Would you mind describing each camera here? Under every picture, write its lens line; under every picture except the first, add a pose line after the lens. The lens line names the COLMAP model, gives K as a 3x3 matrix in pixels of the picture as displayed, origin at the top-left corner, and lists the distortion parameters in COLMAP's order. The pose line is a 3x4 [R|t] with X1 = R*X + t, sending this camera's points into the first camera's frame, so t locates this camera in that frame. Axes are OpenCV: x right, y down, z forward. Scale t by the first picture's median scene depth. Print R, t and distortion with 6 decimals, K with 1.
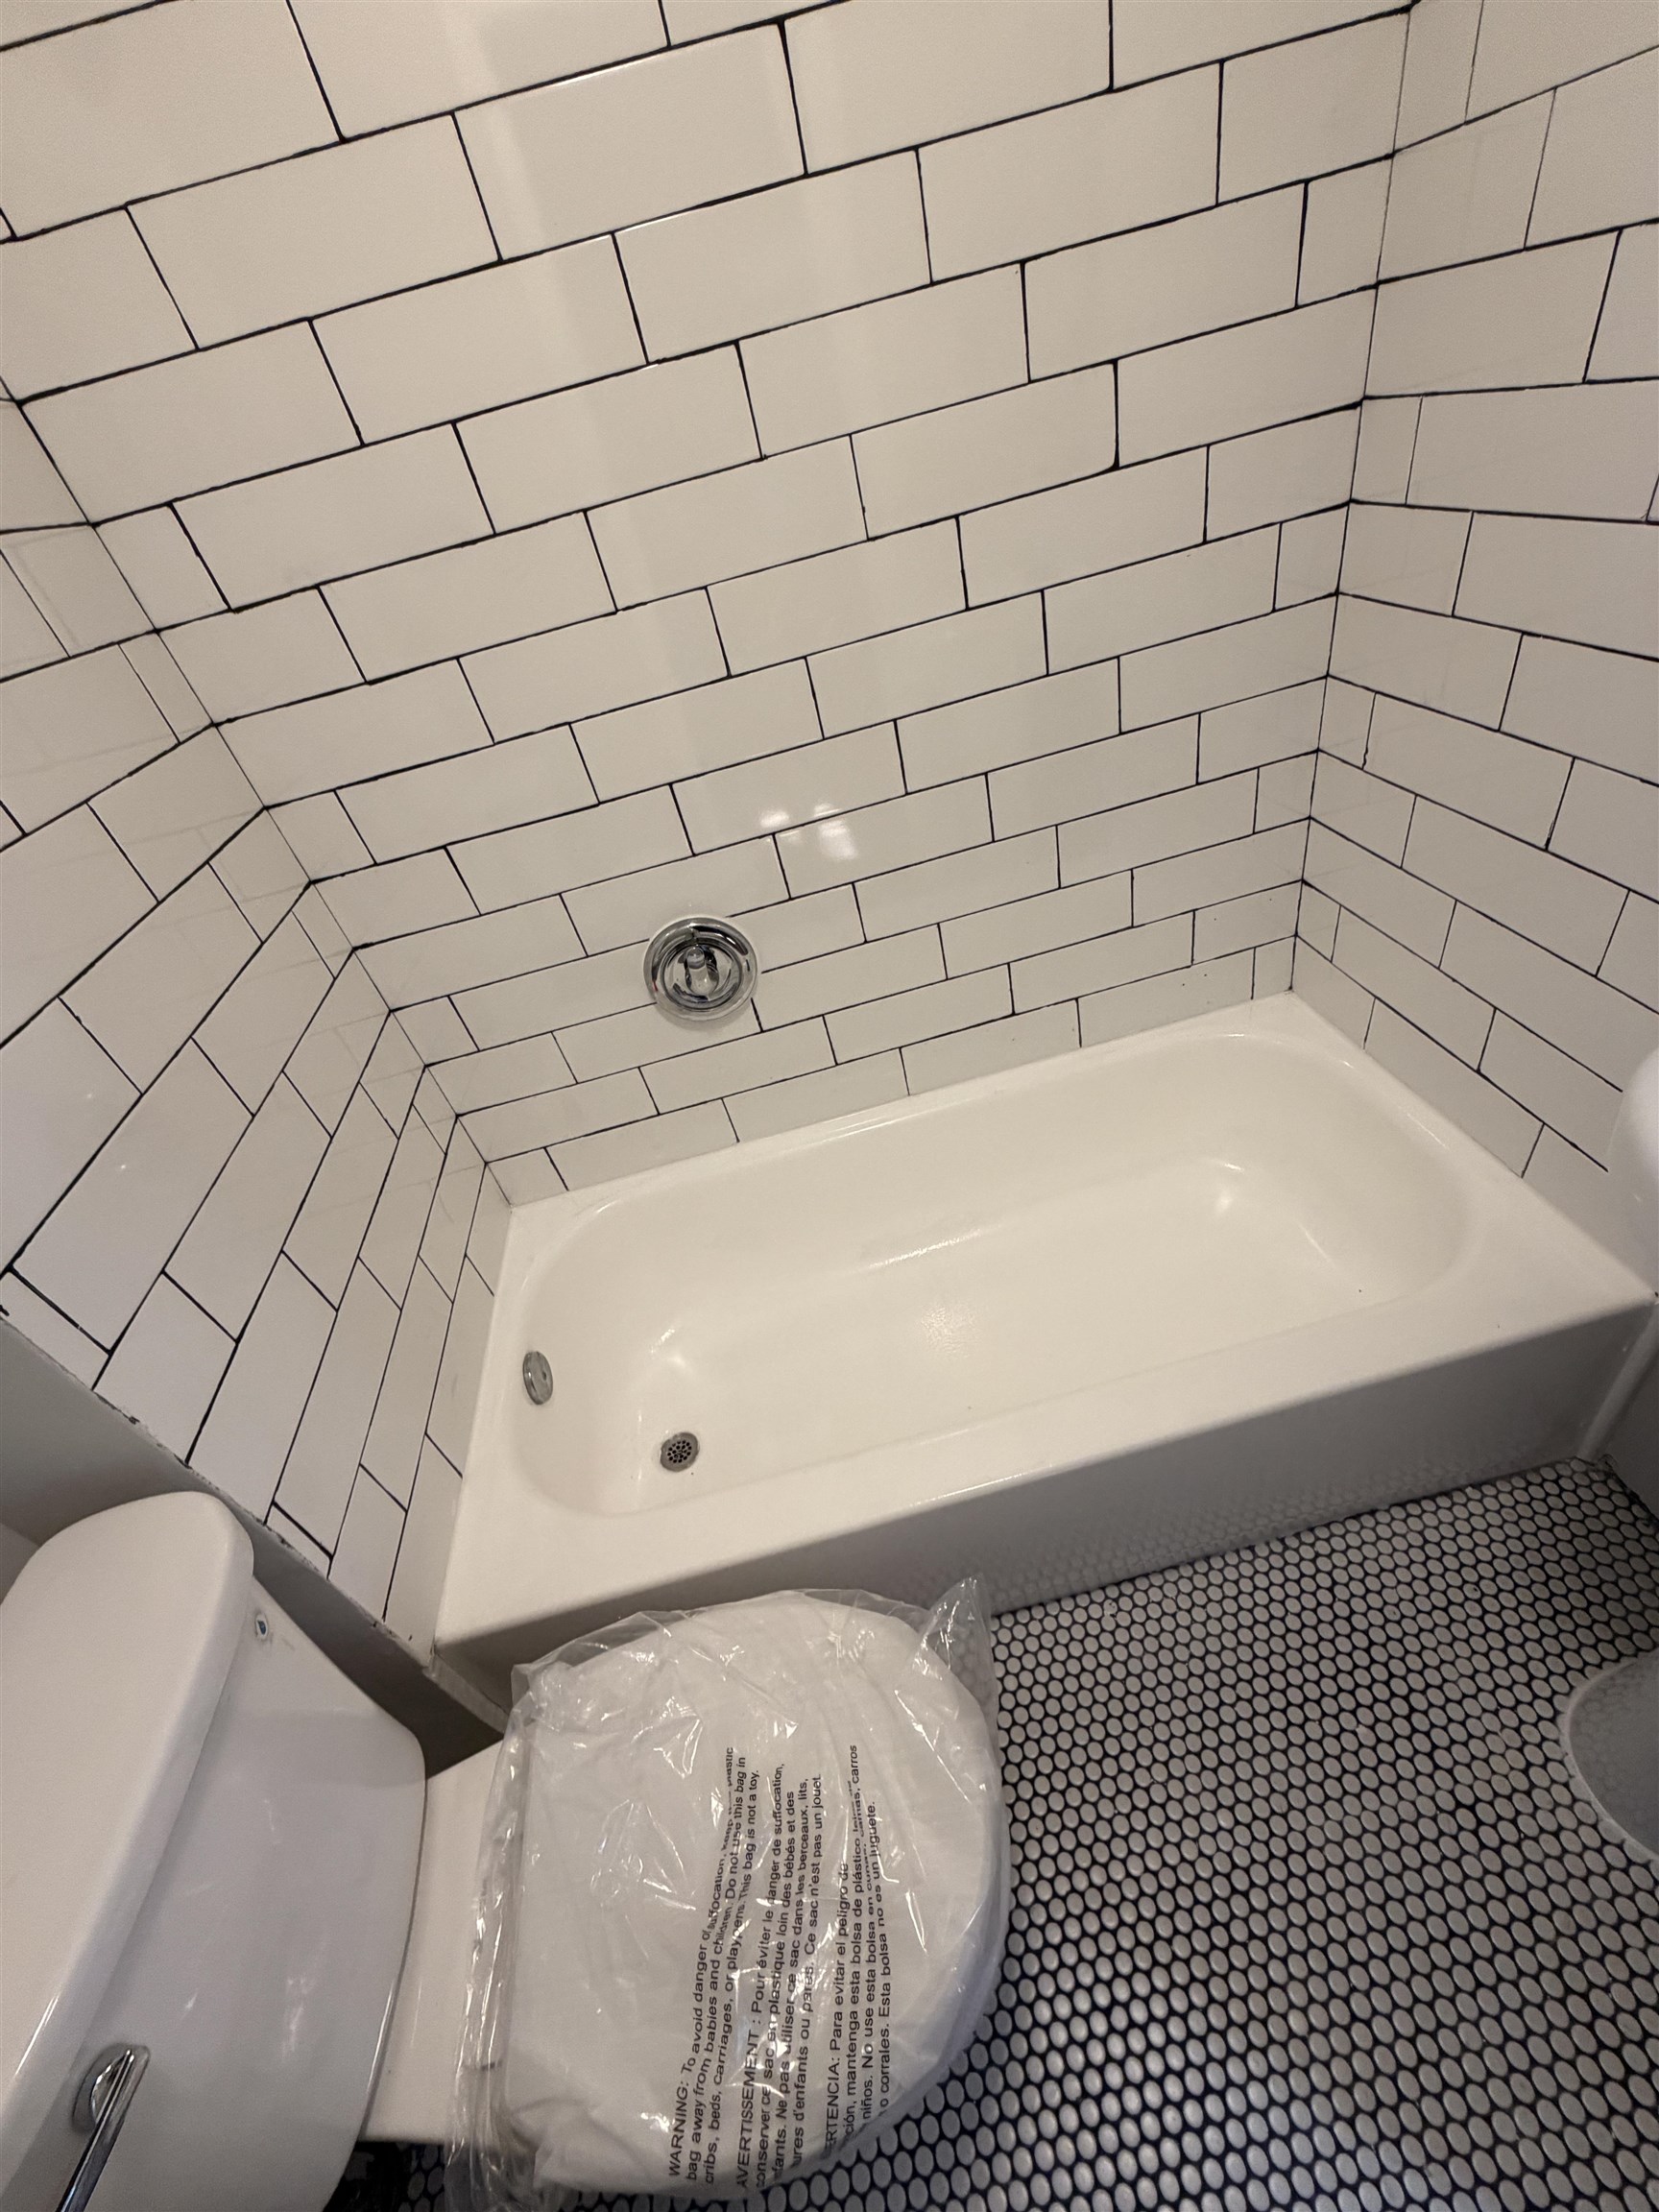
lens RADIAL K [[883.5, 0, 828.7], [0, 883.5, 1100.4], [0, 0, 1]] dist [-0.002156, 0.000292]
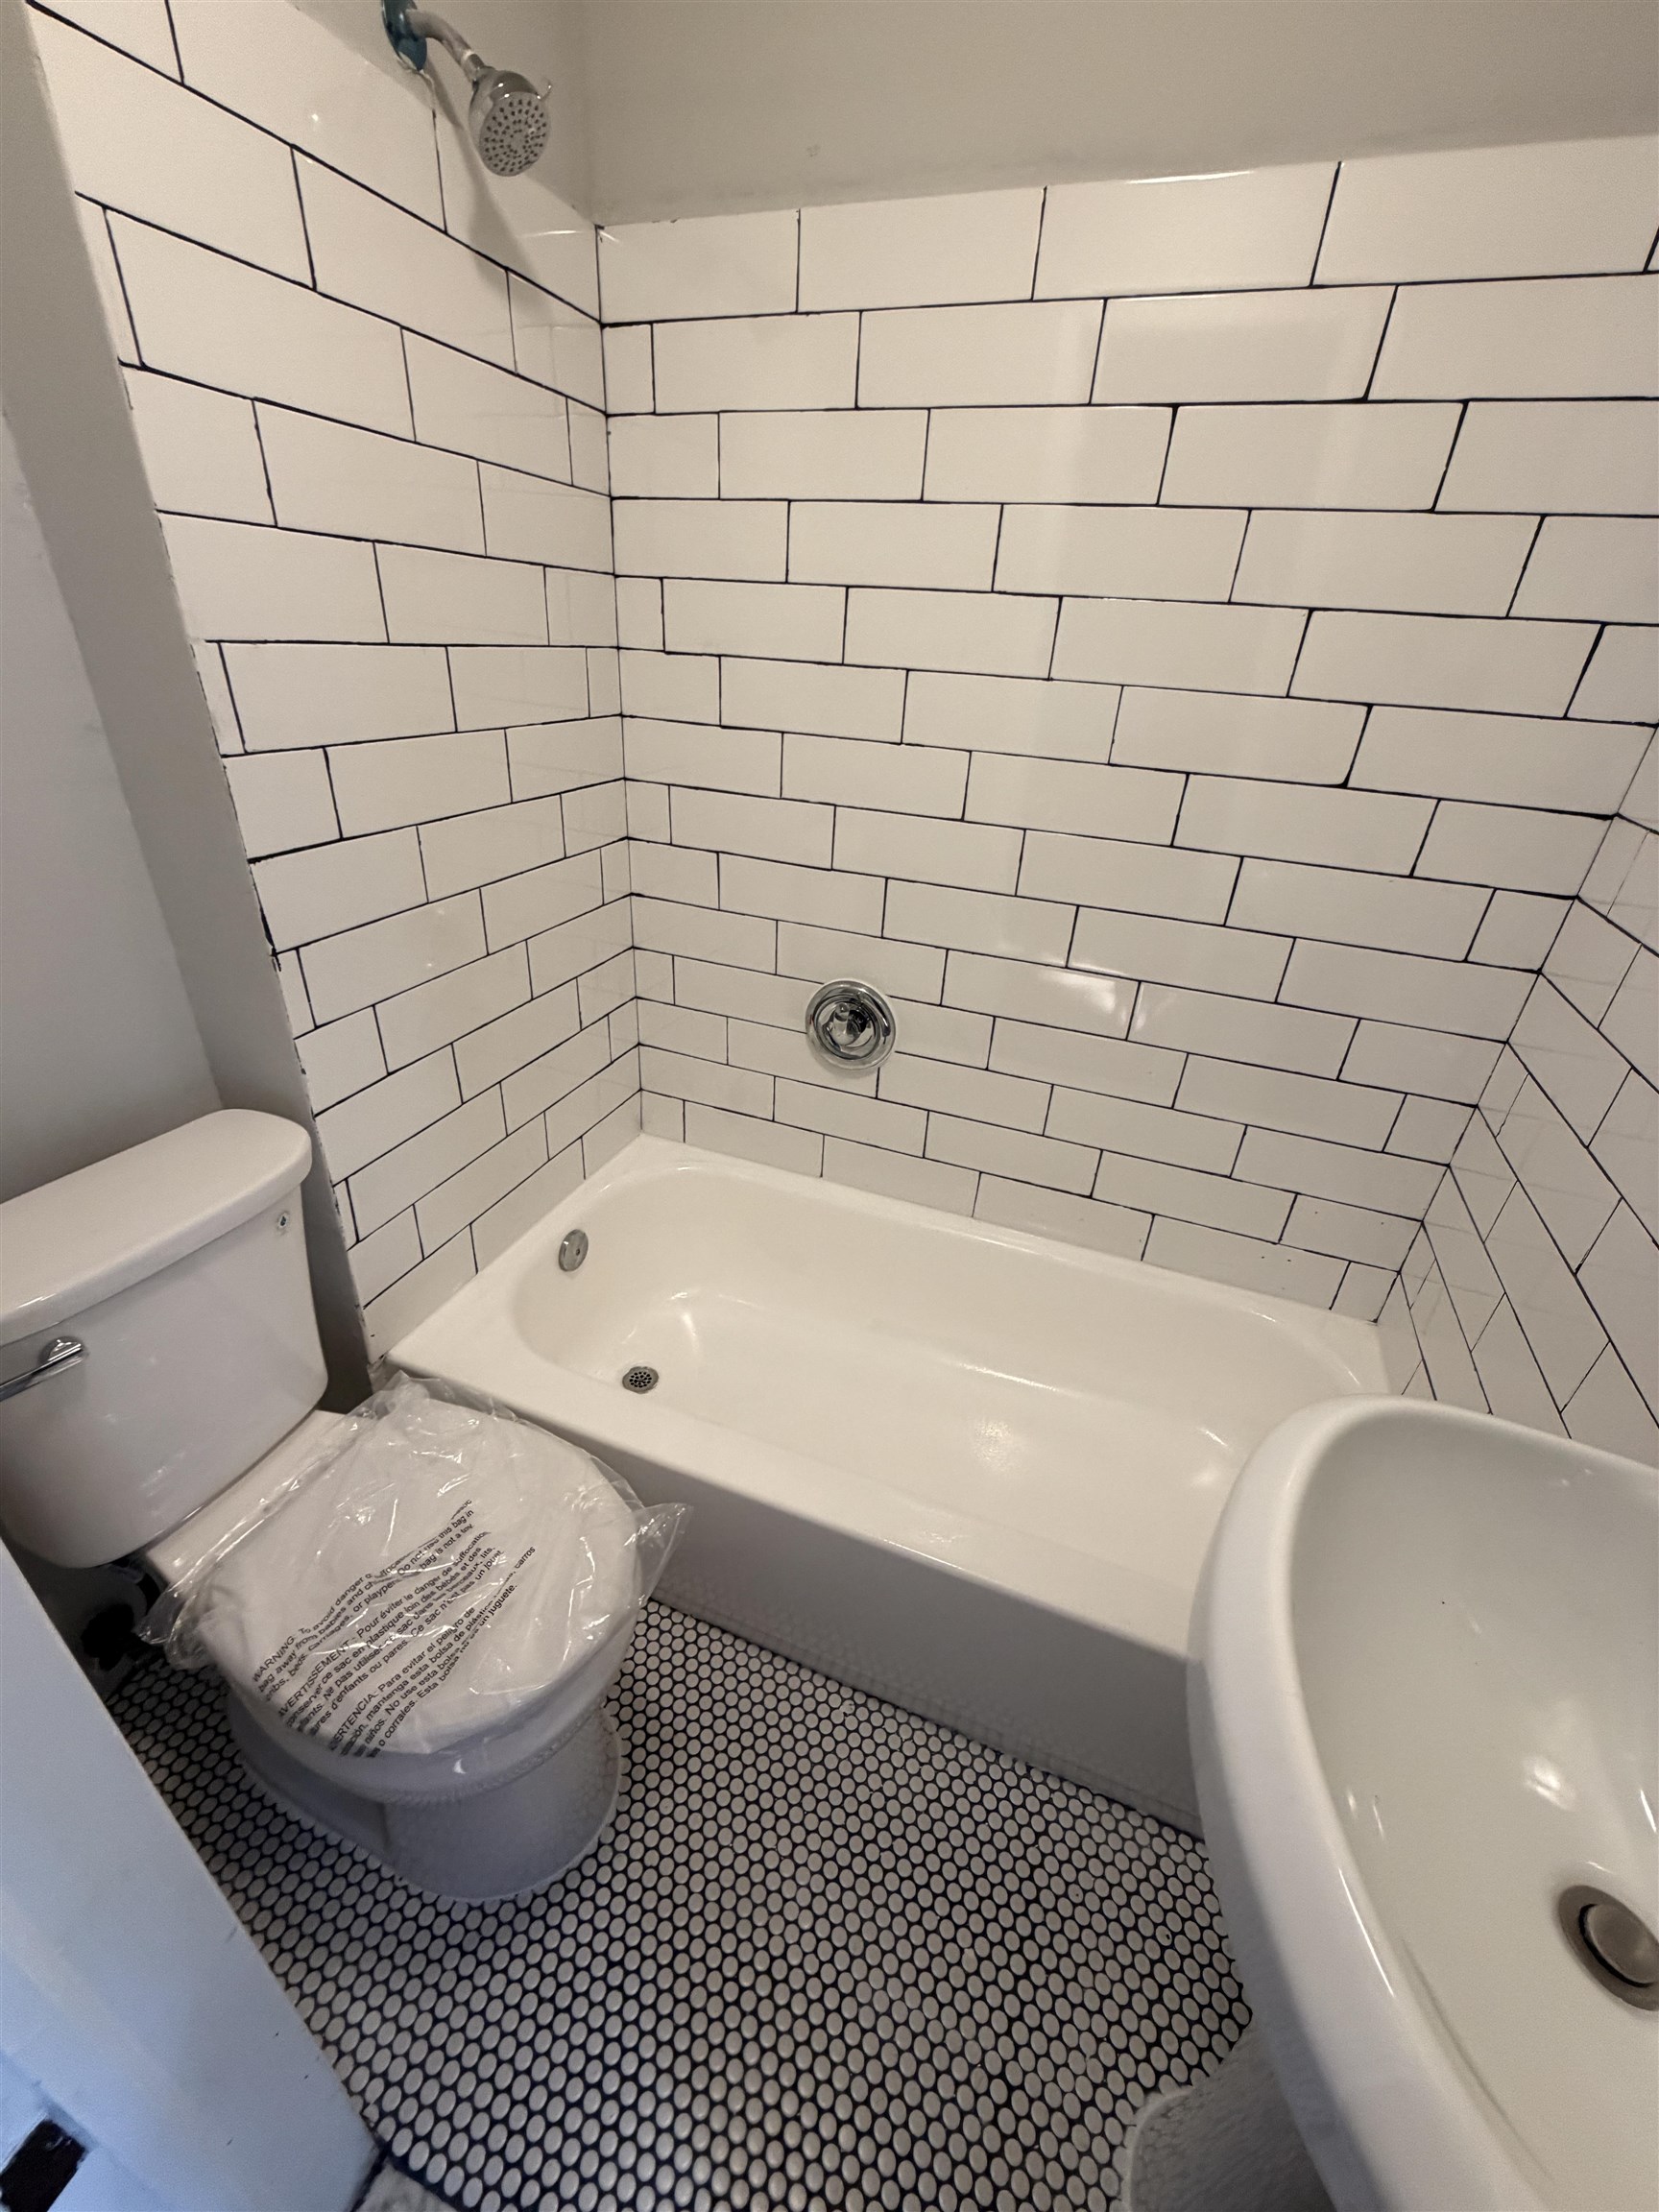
lens RADIAL K [[883.5, 0, 828.7], [0, 883.5, 1100.4], [0, 0, 1]] dist [-0.002156, 0.000292]
pose [[0.828033, 0.466025, -0.311741, 0.316295], [-0.500959, 0.864633, -0.038073, -0.000290], [0.251799, 0.187695, 0.949404, -0.155448]]
